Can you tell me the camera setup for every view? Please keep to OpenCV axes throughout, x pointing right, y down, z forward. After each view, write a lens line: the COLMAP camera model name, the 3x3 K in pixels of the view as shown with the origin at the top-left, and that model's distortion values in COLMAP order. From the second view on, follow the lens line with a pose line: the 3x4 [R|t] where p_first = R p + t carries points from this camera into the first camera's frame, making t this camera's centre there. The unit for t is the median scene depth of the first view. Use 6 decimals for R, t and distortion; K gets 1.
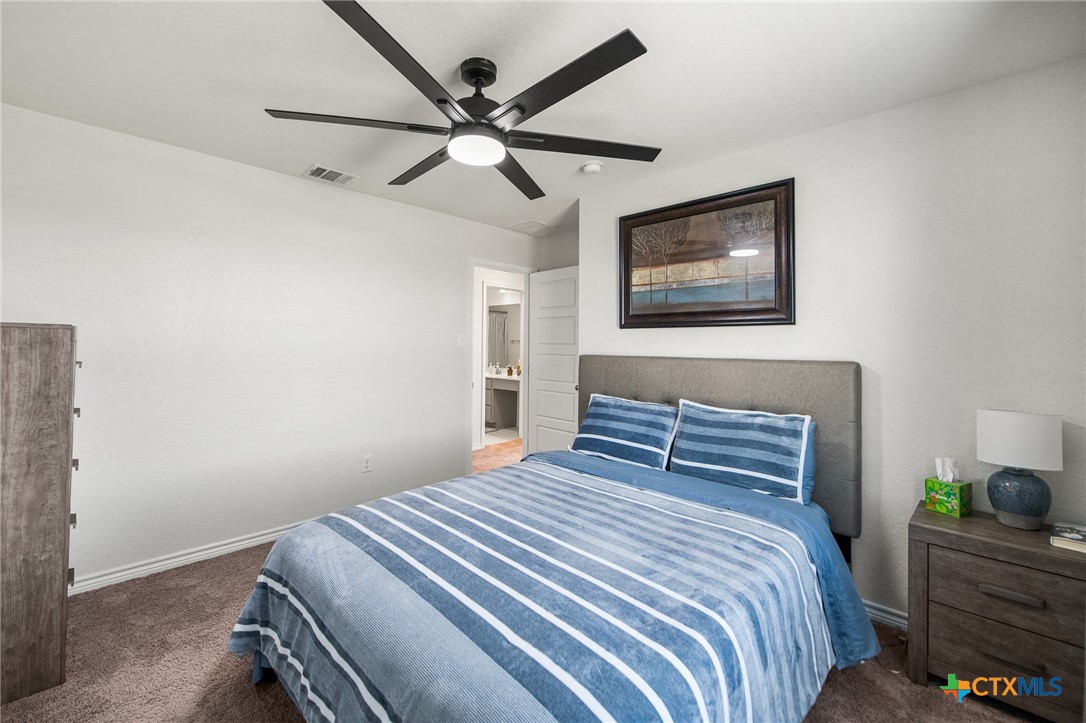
lens RADIAL K [[445.4, 0, 531.9], [0, 445.4, 352.2], [0, 0, 1]] dist [-0.009235, 0.000372]
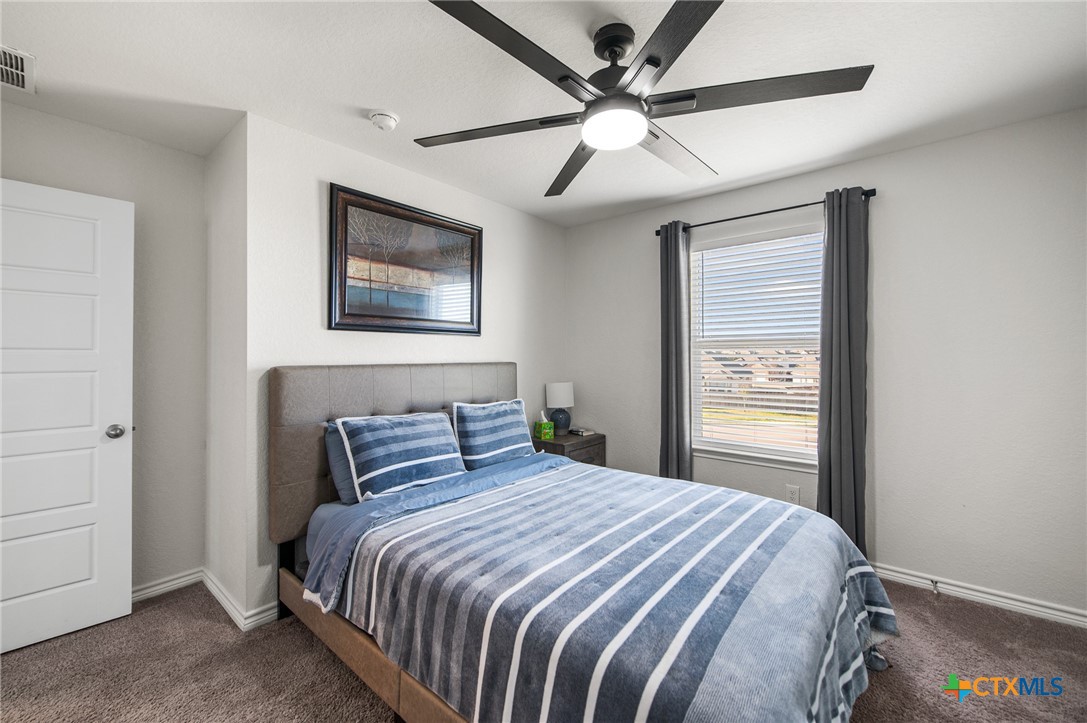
lens RADIAL K [[439.7, 0, 532.7], [0, 439.7, 354.9], [0, 0, 1]] dist [-0.001998, -0.002649]
pose [[-0.075174, -0.006284, 0.997151, -0.643402], [0.014706, 0.999864, 0.007410, -0.011507], [-0.997062, 0.015222, -0.075071, 0.797393]]
